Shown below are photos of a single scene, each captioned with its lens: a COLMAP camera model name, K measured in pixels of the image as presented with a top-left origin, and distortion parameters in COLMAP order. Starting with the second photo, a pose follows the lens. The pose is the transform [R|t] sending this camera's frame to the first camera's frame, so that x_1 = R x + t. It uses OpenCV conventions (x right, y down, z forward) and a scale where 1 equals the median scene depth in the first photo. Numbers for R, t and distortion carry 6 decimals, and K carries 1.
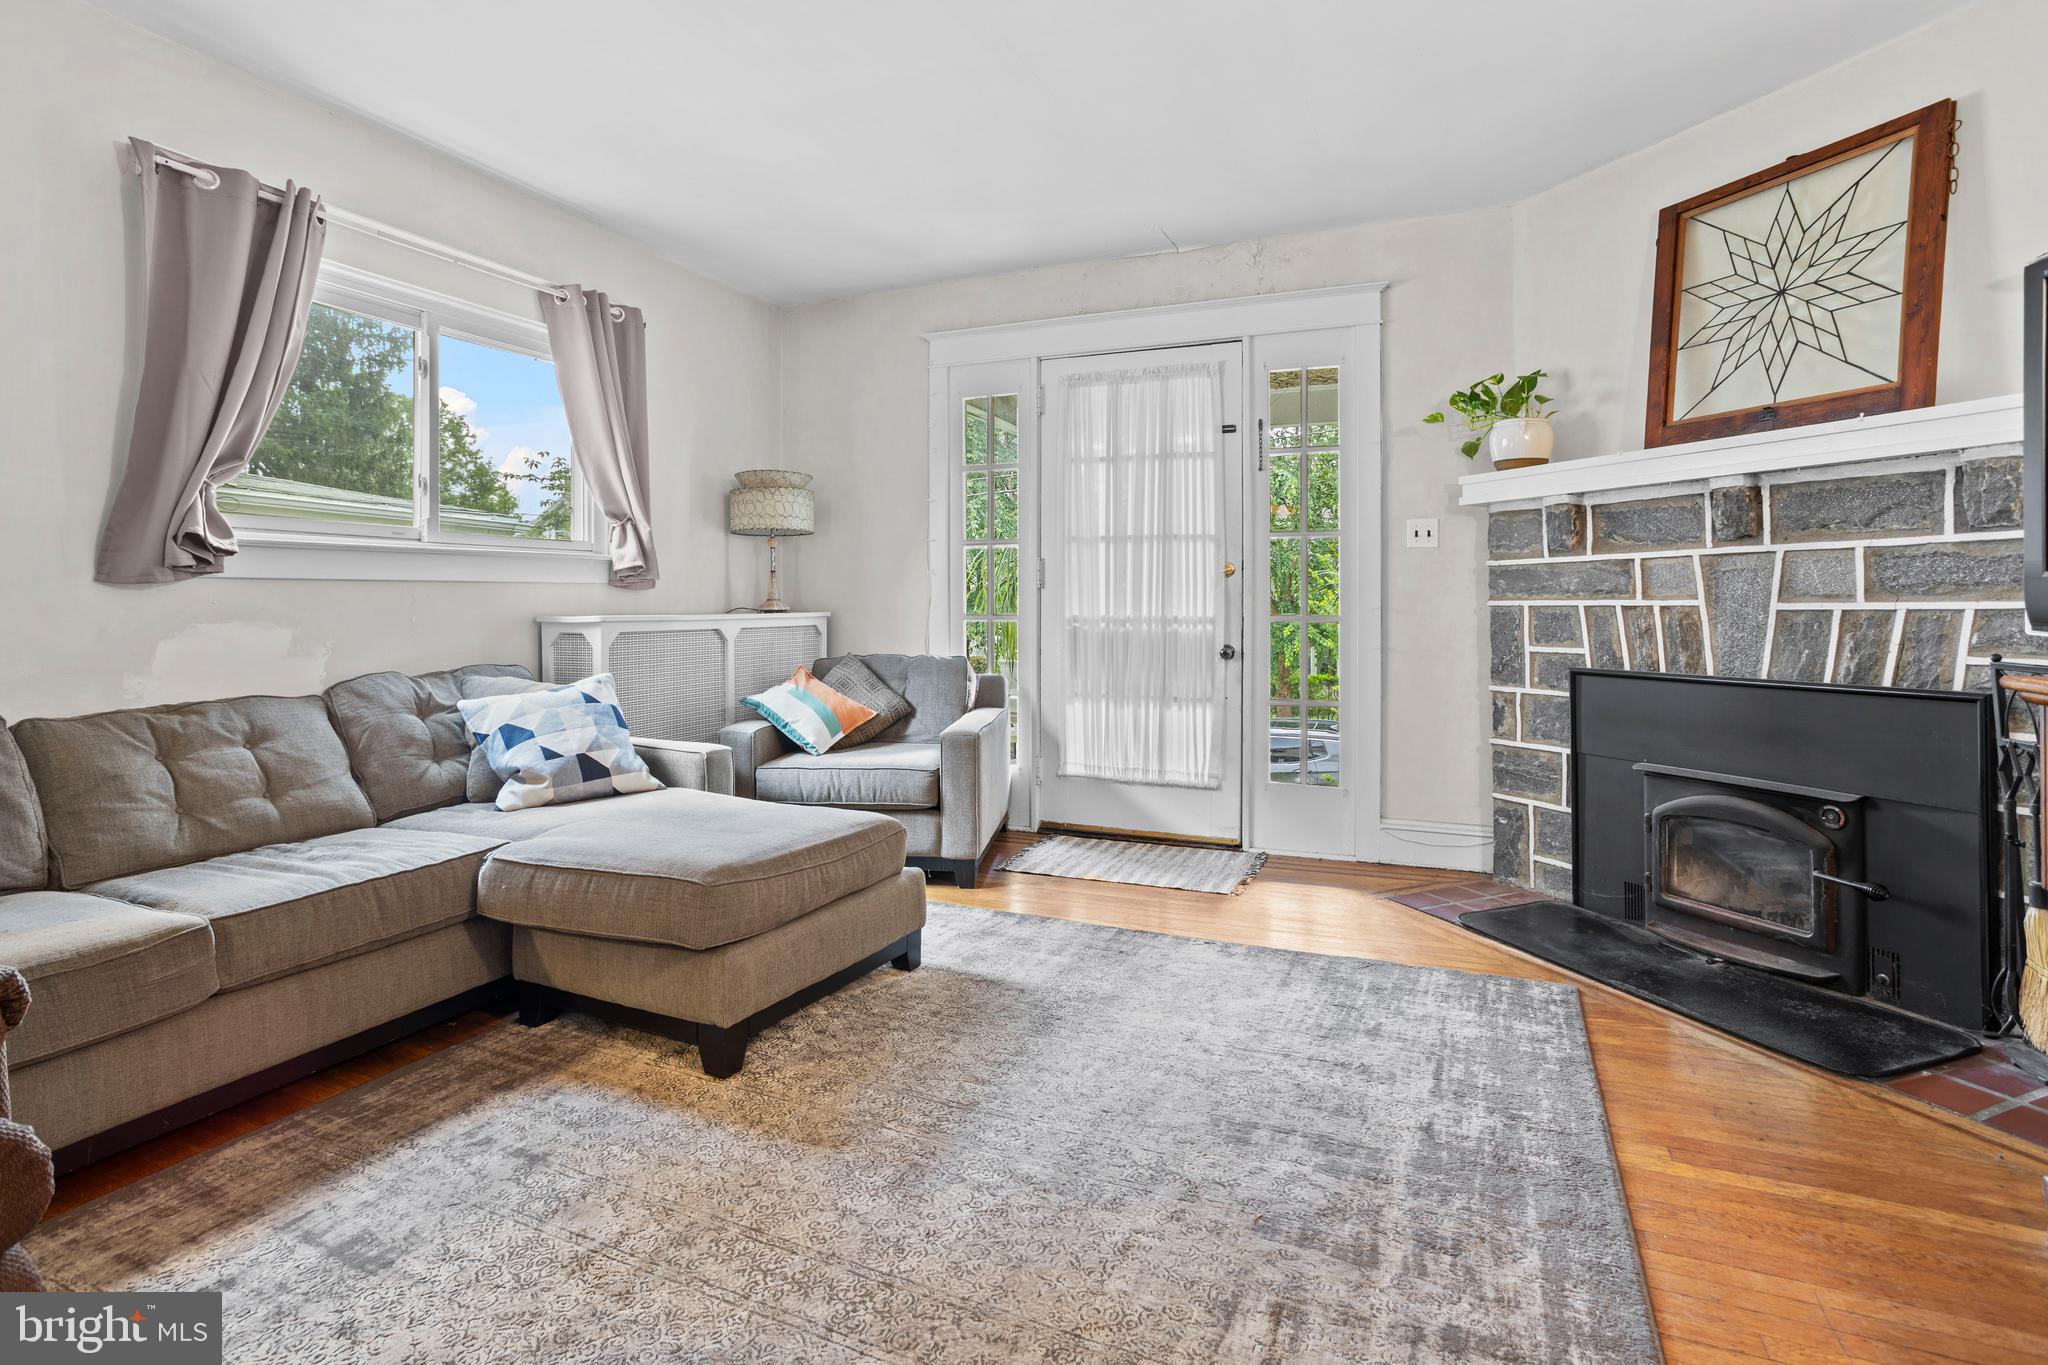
lens RADIAL K [[1031.0, 0, 1017.3], [0, 1031.0, 604.9], [0, 0, 1]] dist [-0.048454, 0.032234]
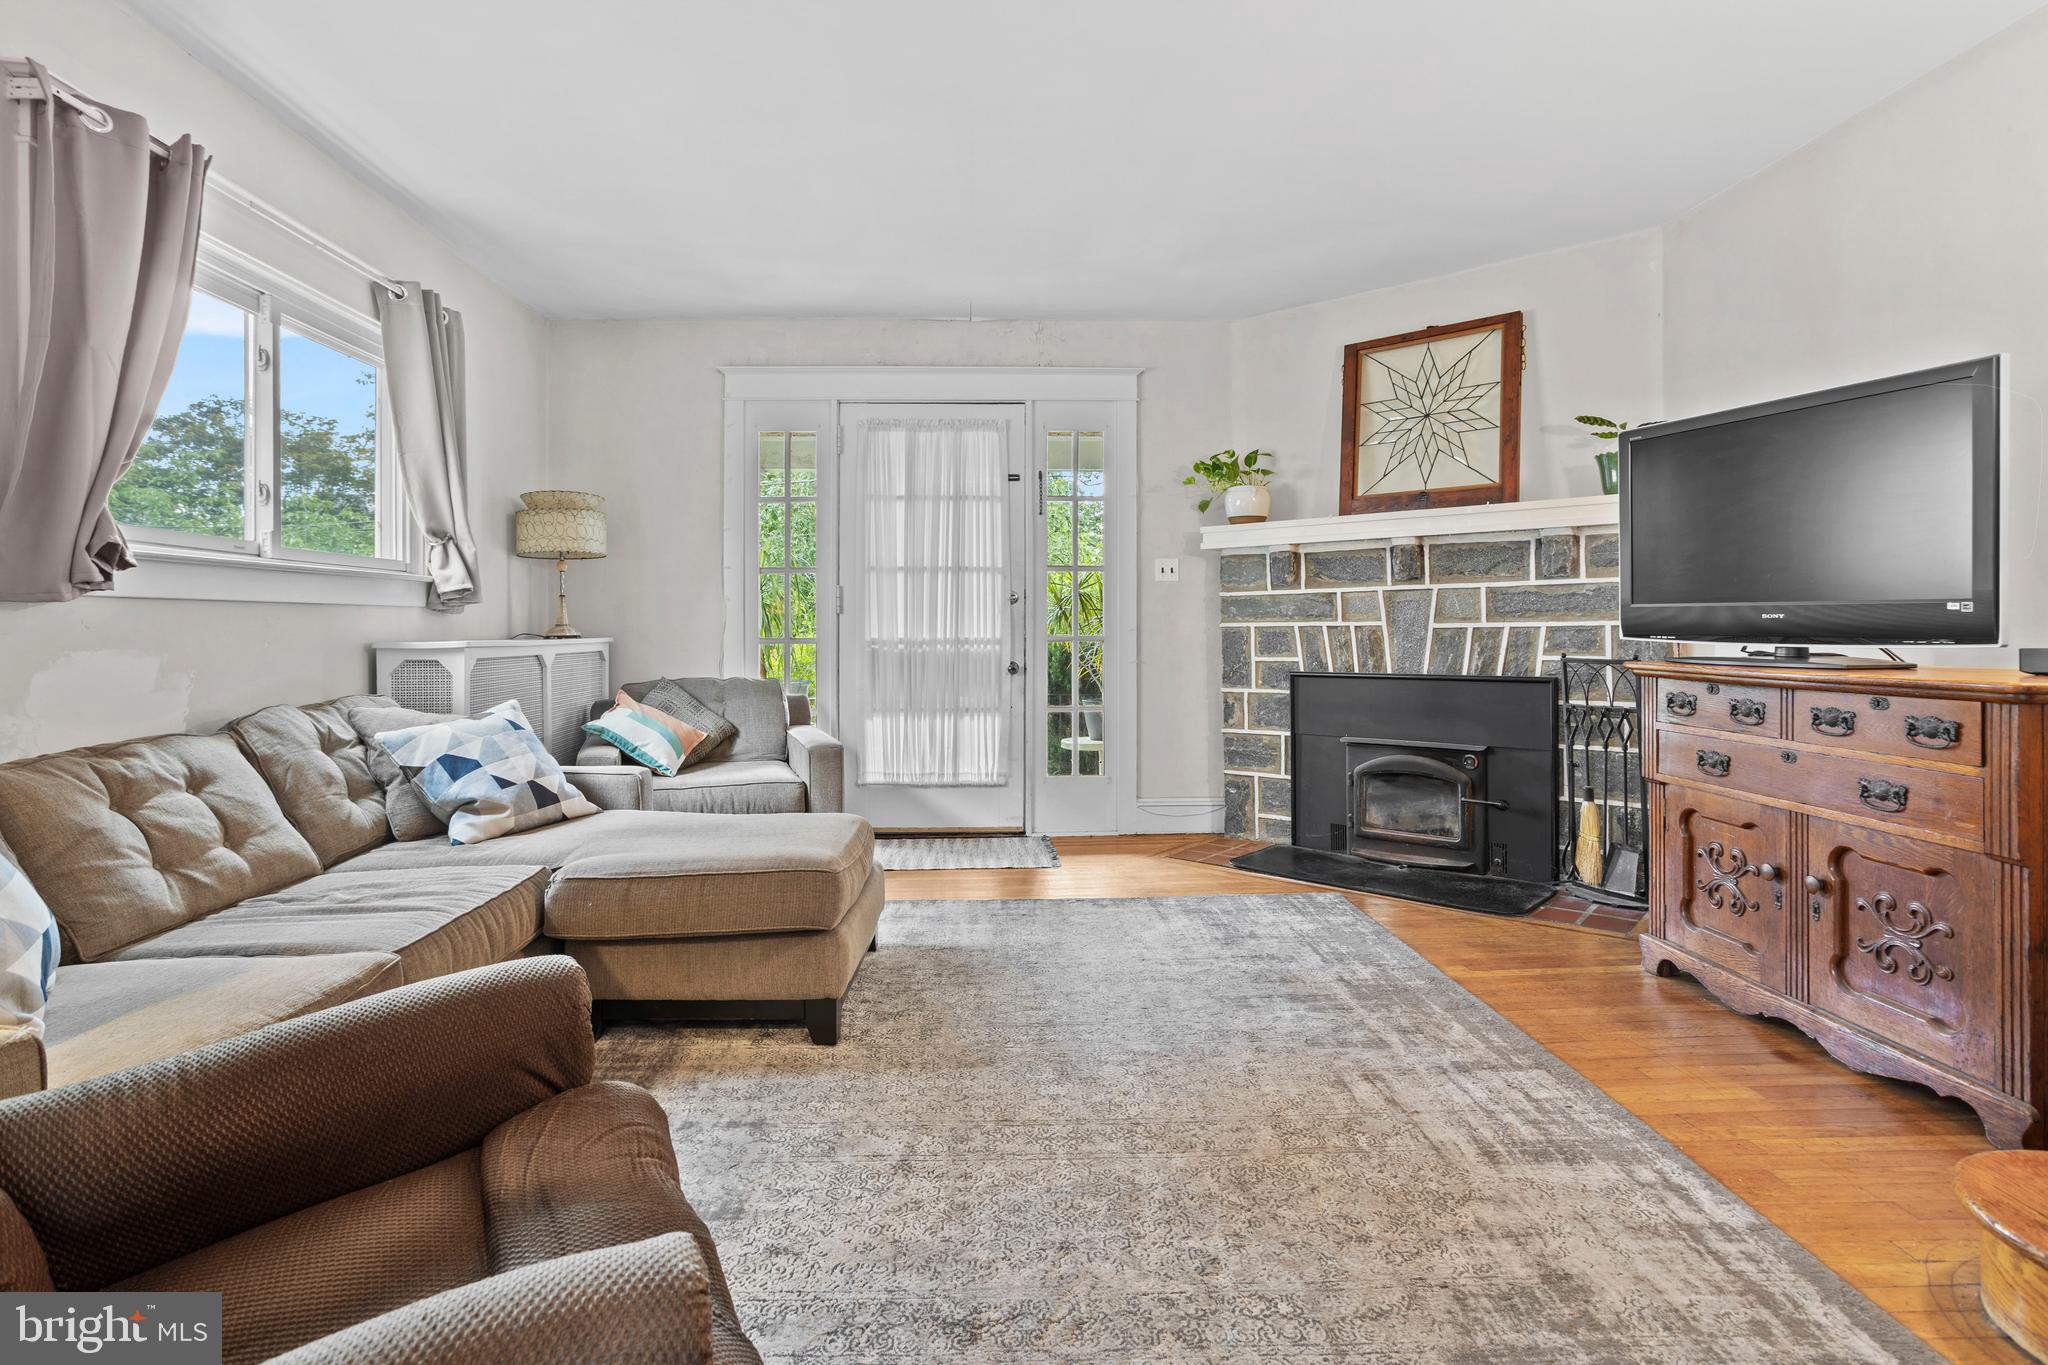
lens RADIAL K [[1027.3, 0, 1020.4], [0, 1027.3, 629.5], [0, 0, 1]] dist [-0.050165, 0.033447]
pose [[0.896309, -0.004448, 0.443407, -0.441335], [0.005660, 0.999983, -0.001409, 0.005520], [-0.443393, 0.003773, 0.896319, -0.077115]]
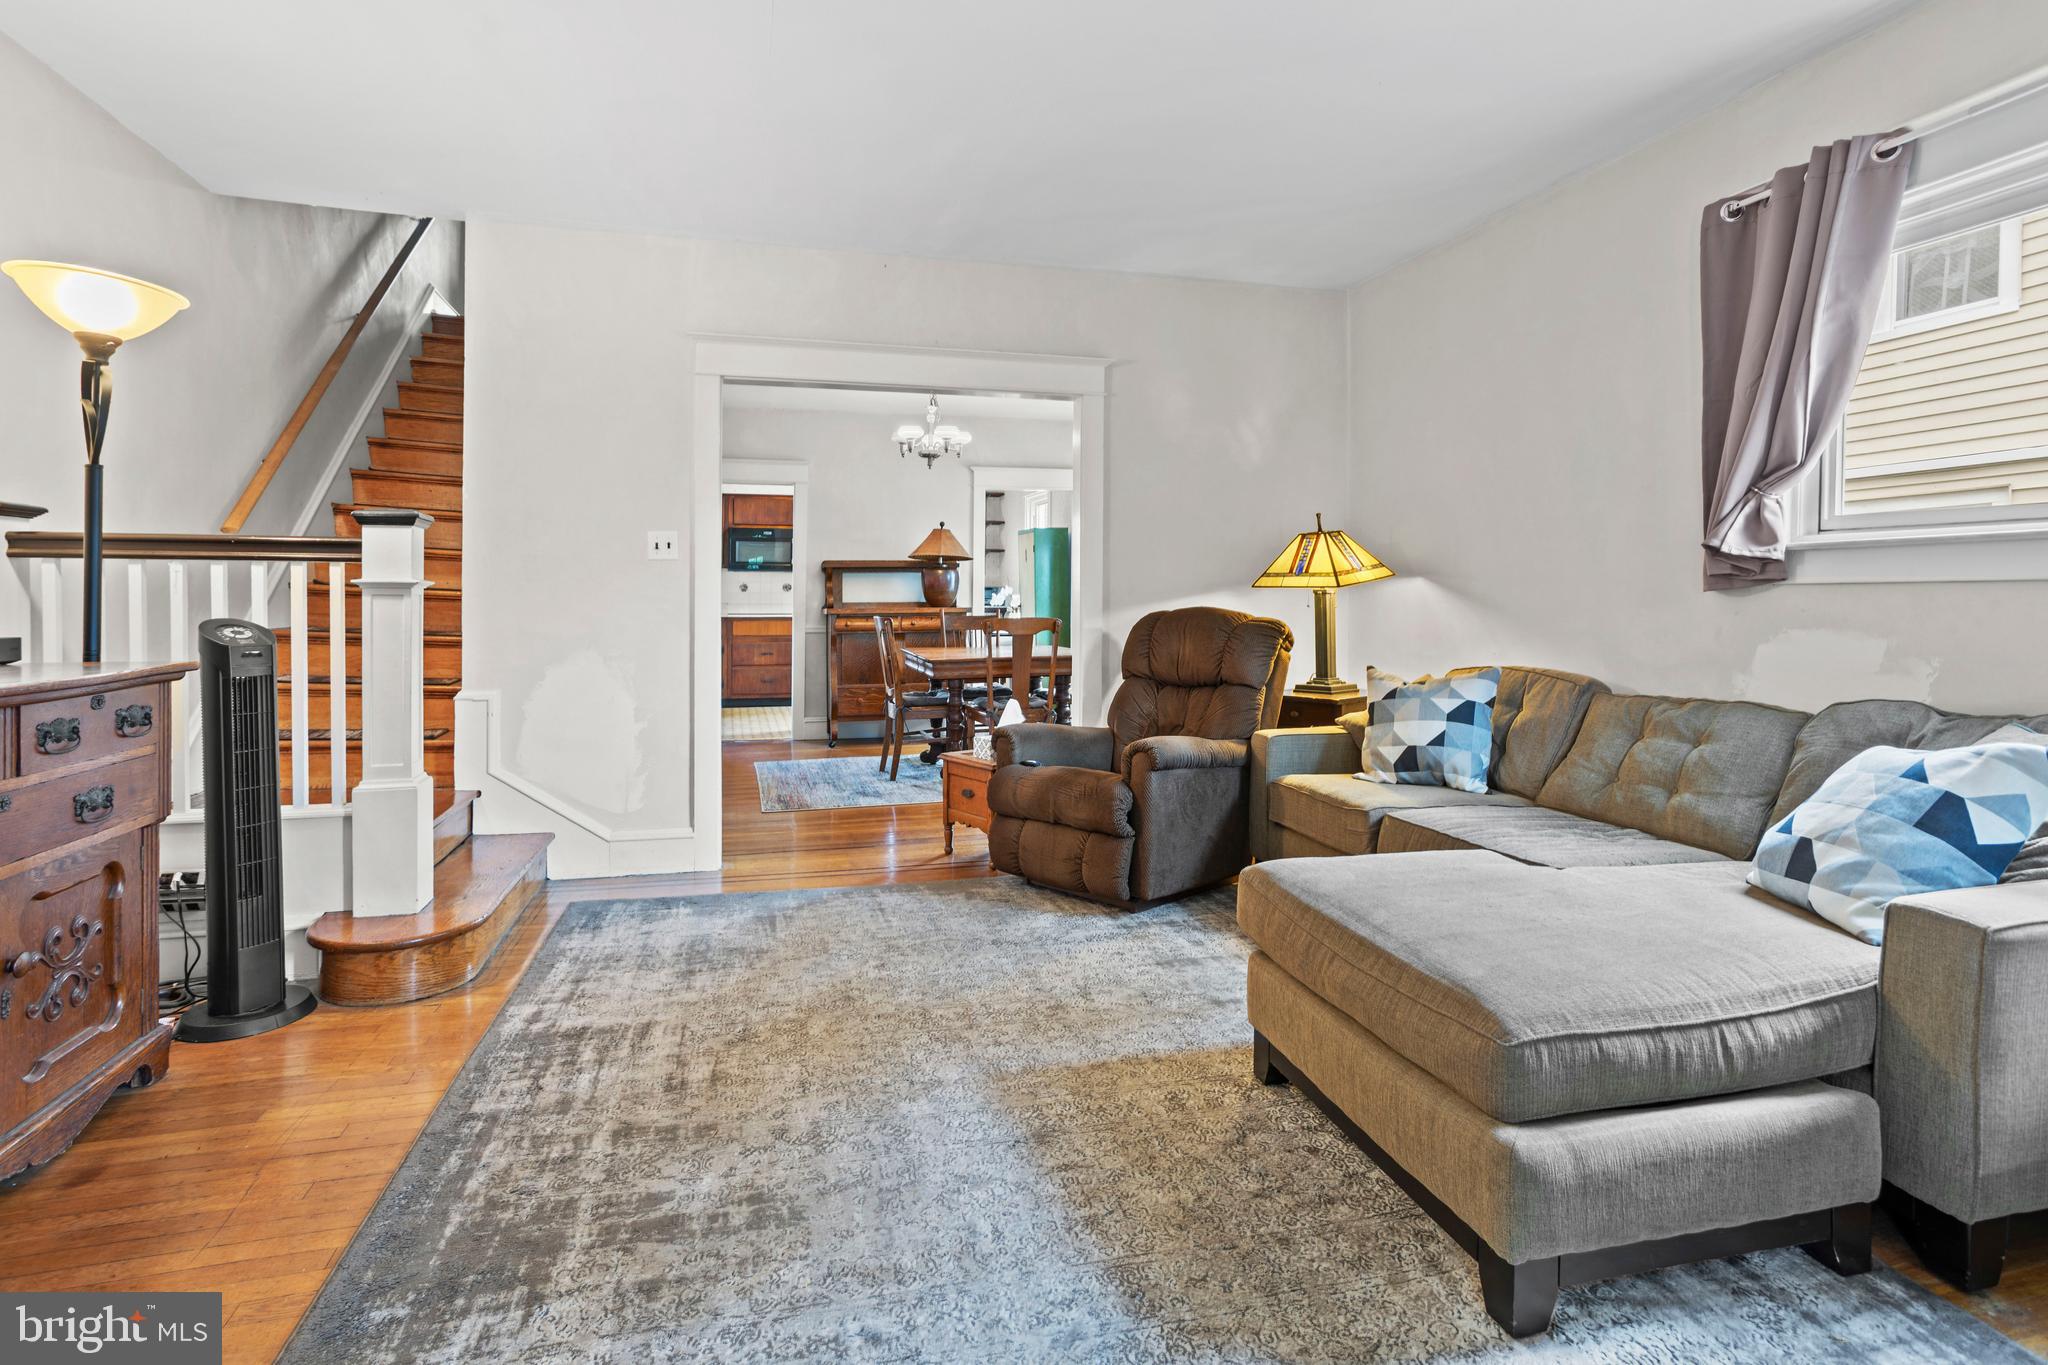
lens RADIAL K [[1027.3, 0, 1020.4], [0, 1027.3, 629.5], [0, 0, 1]] dist [-0.050165, 0.033447]
pose [[-0.778053, 0.016867, -0.627972, 0.389191], [-0.003913, 0.999490, 0.031694, -0.010186], [0.628187, 0.027117, -0.777590, 1.197986]]
